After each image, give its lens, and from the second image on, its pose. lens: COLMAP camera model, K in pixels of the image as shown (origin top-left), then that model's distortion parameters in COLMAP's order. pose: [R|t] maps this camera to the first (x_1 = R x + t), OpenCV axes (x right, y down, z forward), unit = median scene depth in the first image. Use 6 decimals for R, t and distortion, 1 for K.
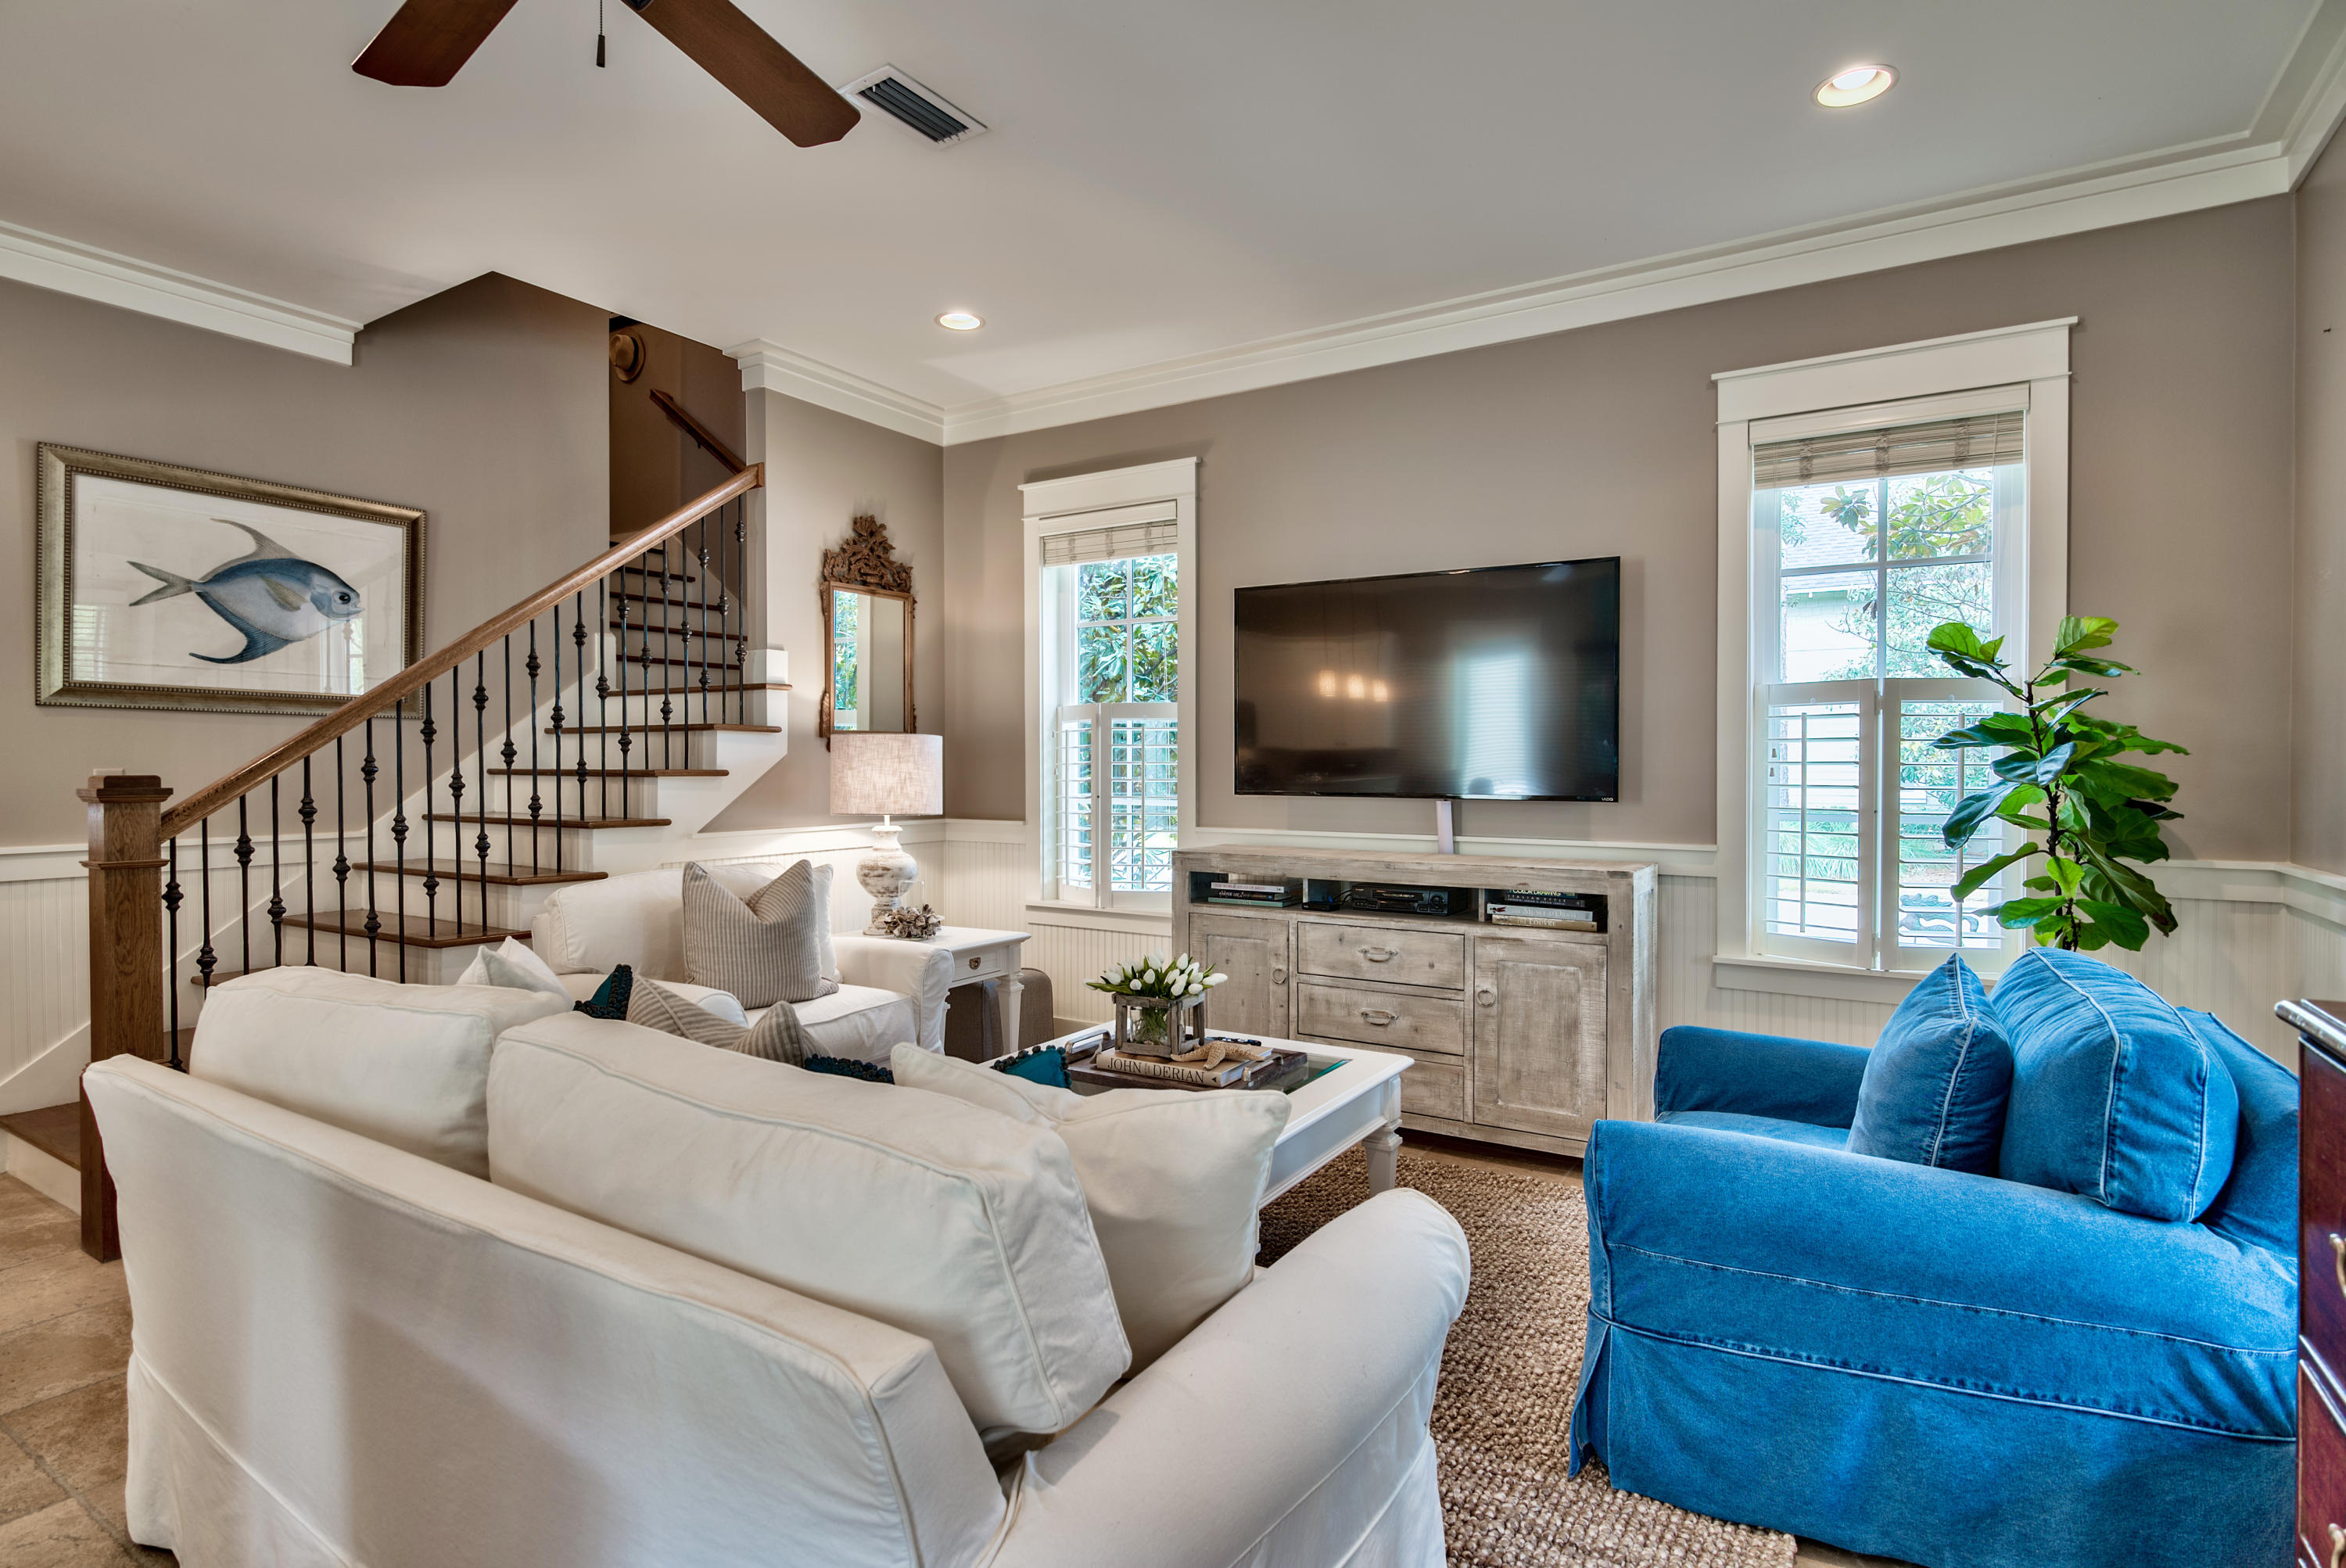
lens RADIAL K [[1185.6, 0, 1174.5], [0, 1185.6, 775.6], [0, 0, 1]] dist [0.003920, -0.003459]
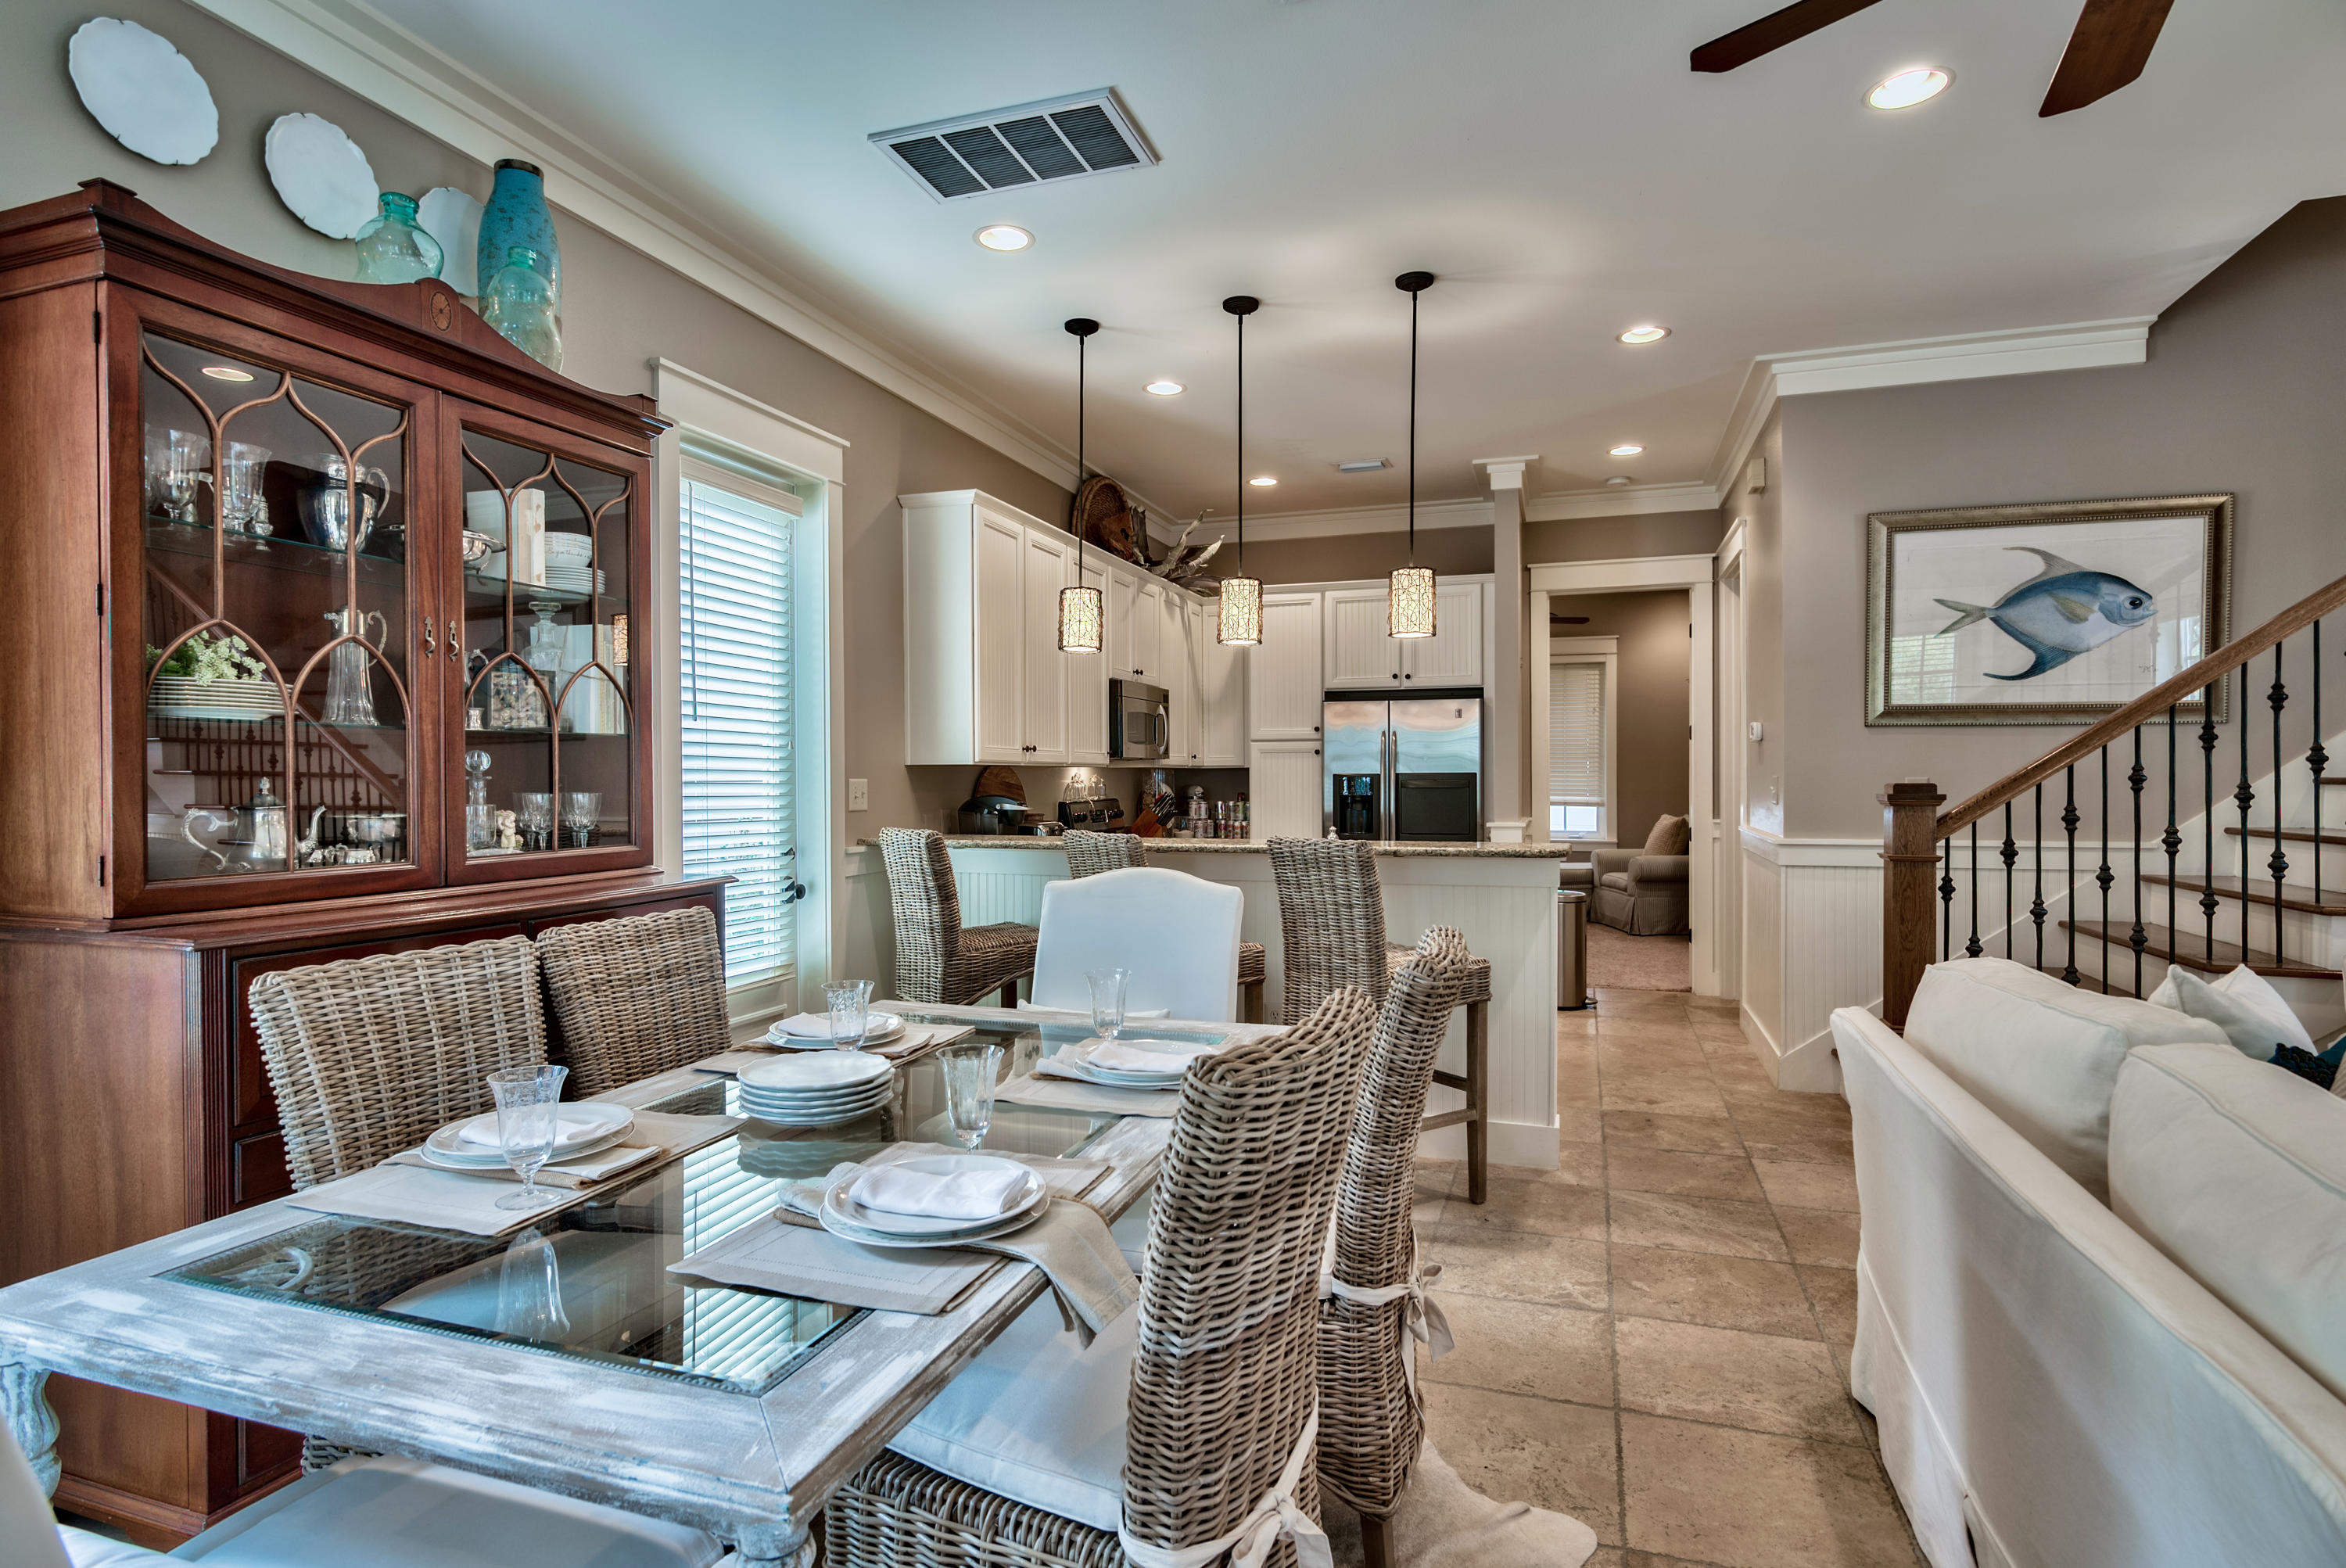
lens RADIAL K [[1185.6, 0, 1213.0], [0, 1185.6, 786.4], [0, 0, 1]] dist [0.003920, -0.003459]
pose [[0.275535, 0.006246, -0.961271, 0.046365], [-0.004483, 0.999976, 0.005212, -0.000170], [0.961281, 0.002873, 0.275556, 0.001036]]
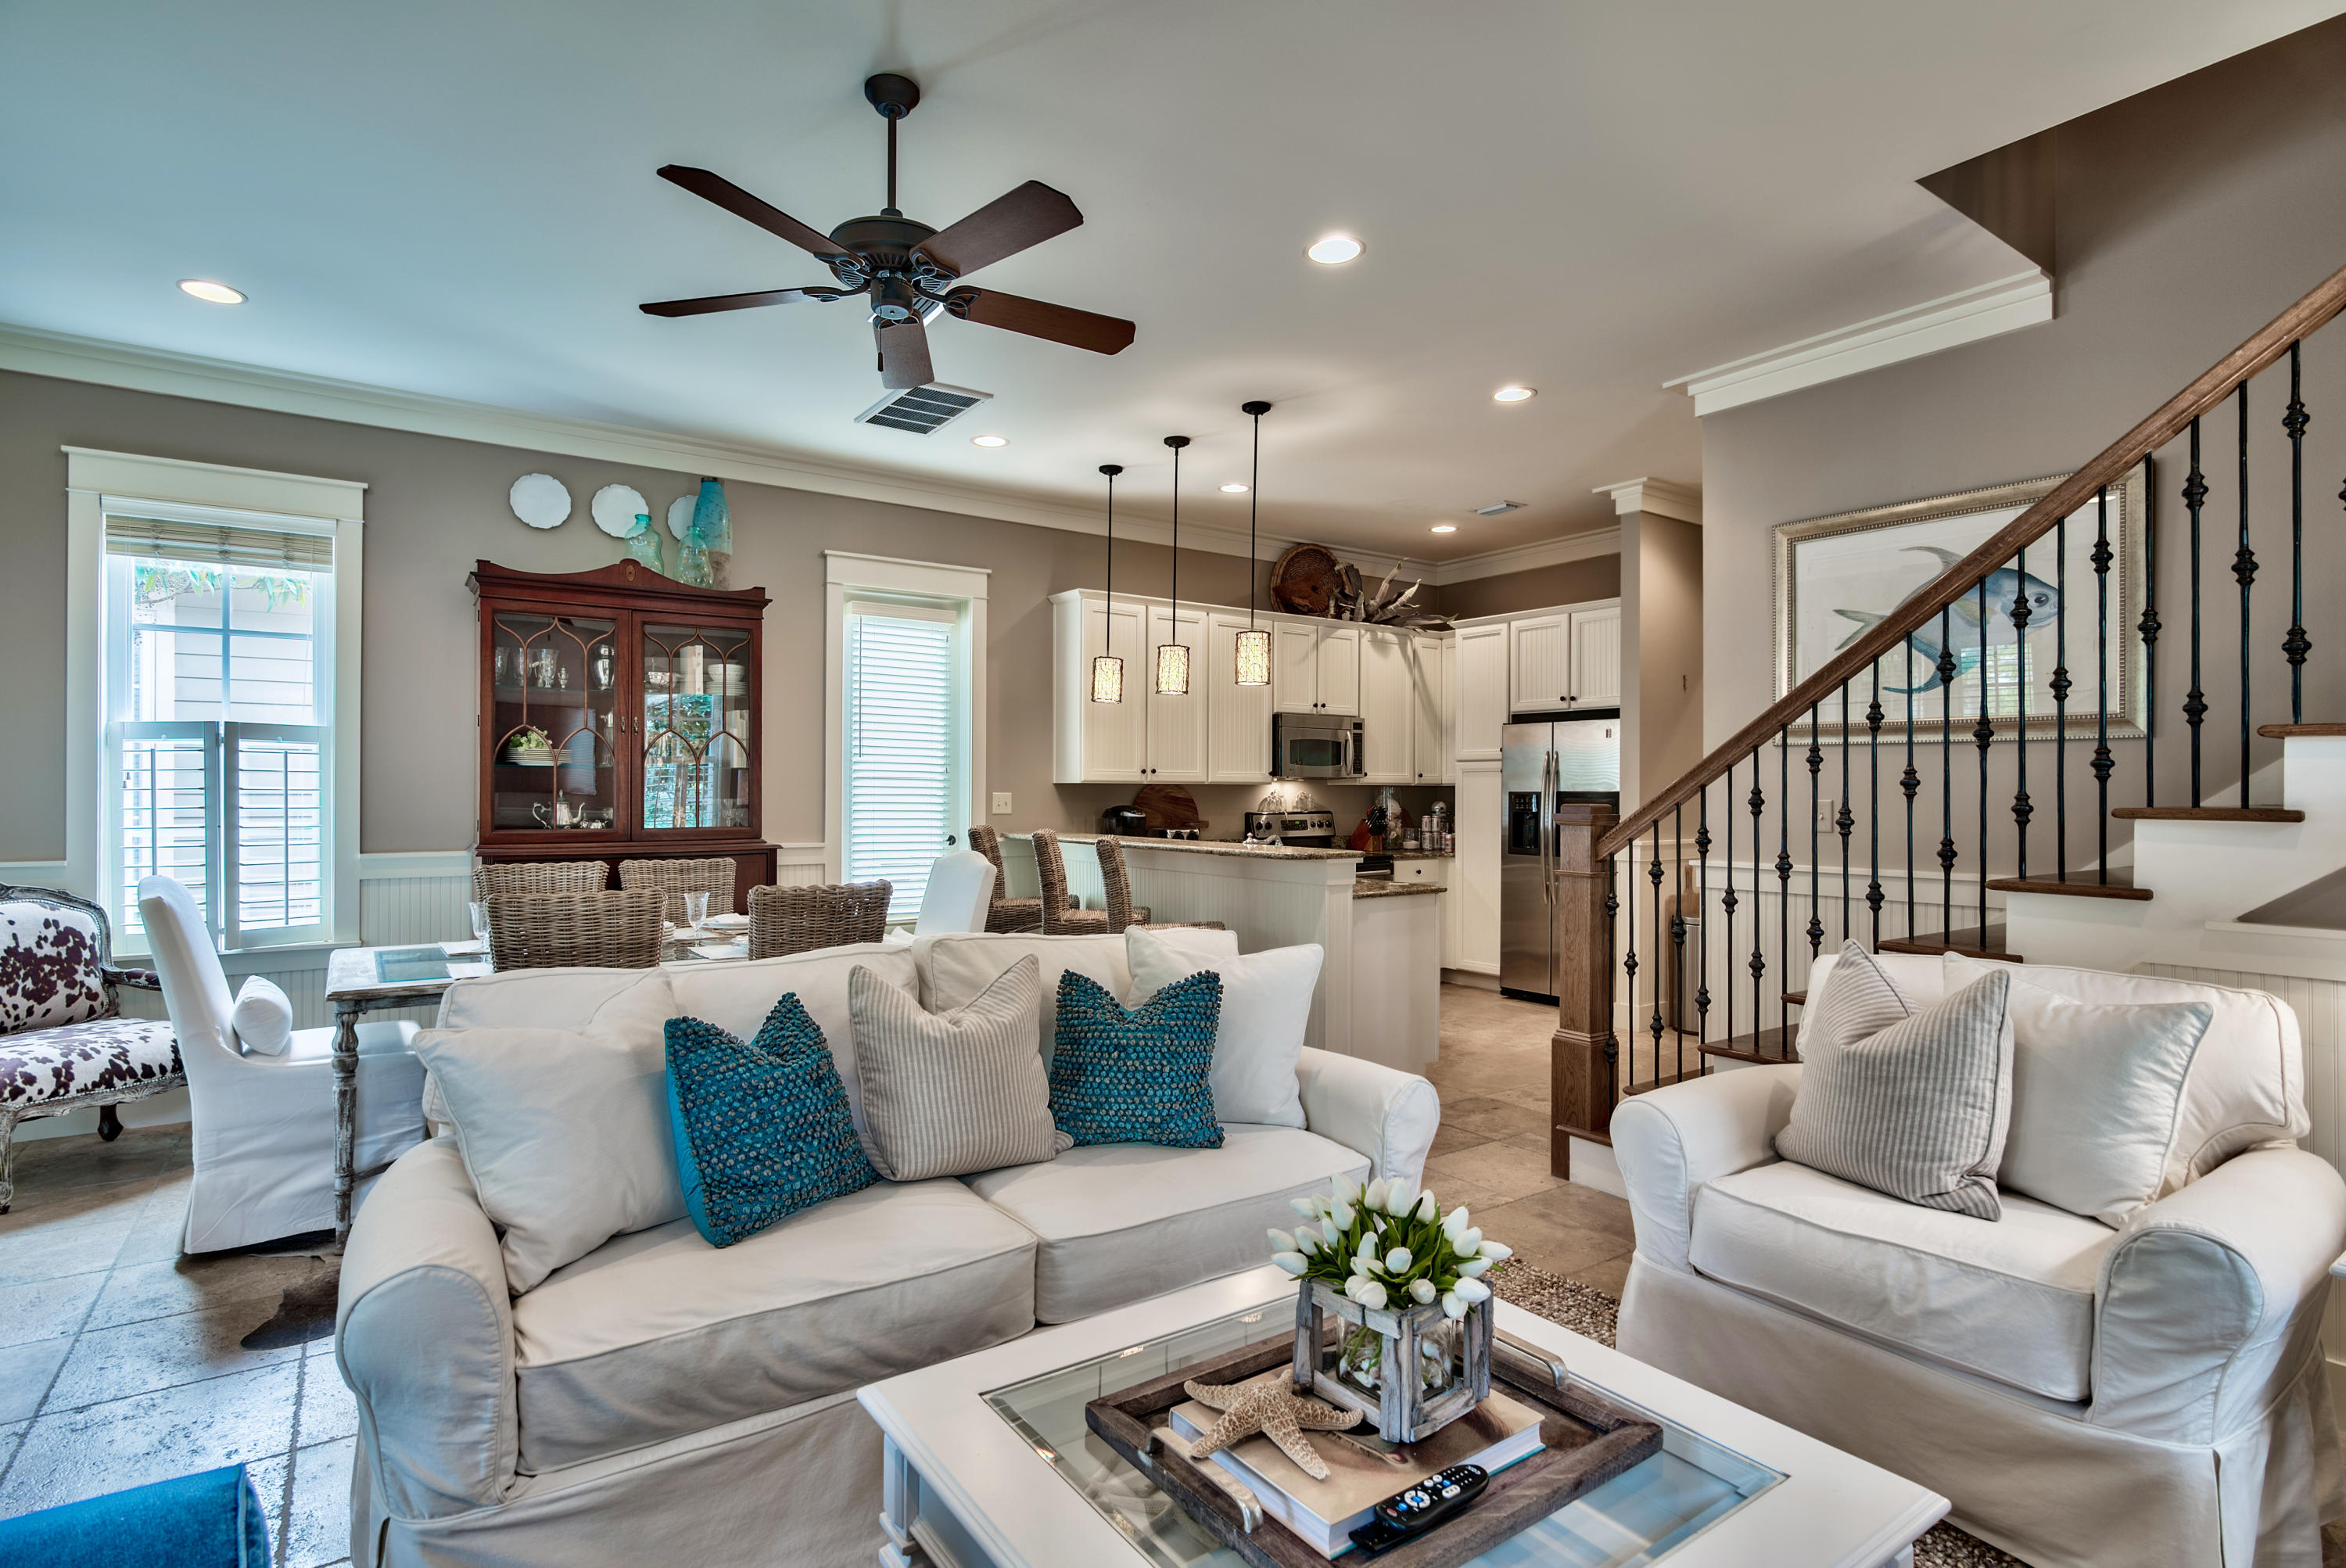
lens RADIAL K [[1185.6, 0, 1186.0], [0, 1185.6, 789.7], [0, 0, 1]] dist [0.003920, -0.003459]
pose [[-0.358572, -0.002223, -0.933499, 0.356320], [-0.012329, 0.999921, 0.002355, -0.010763], [0.933421, 0.012354, -0.358571, 0.848814]]
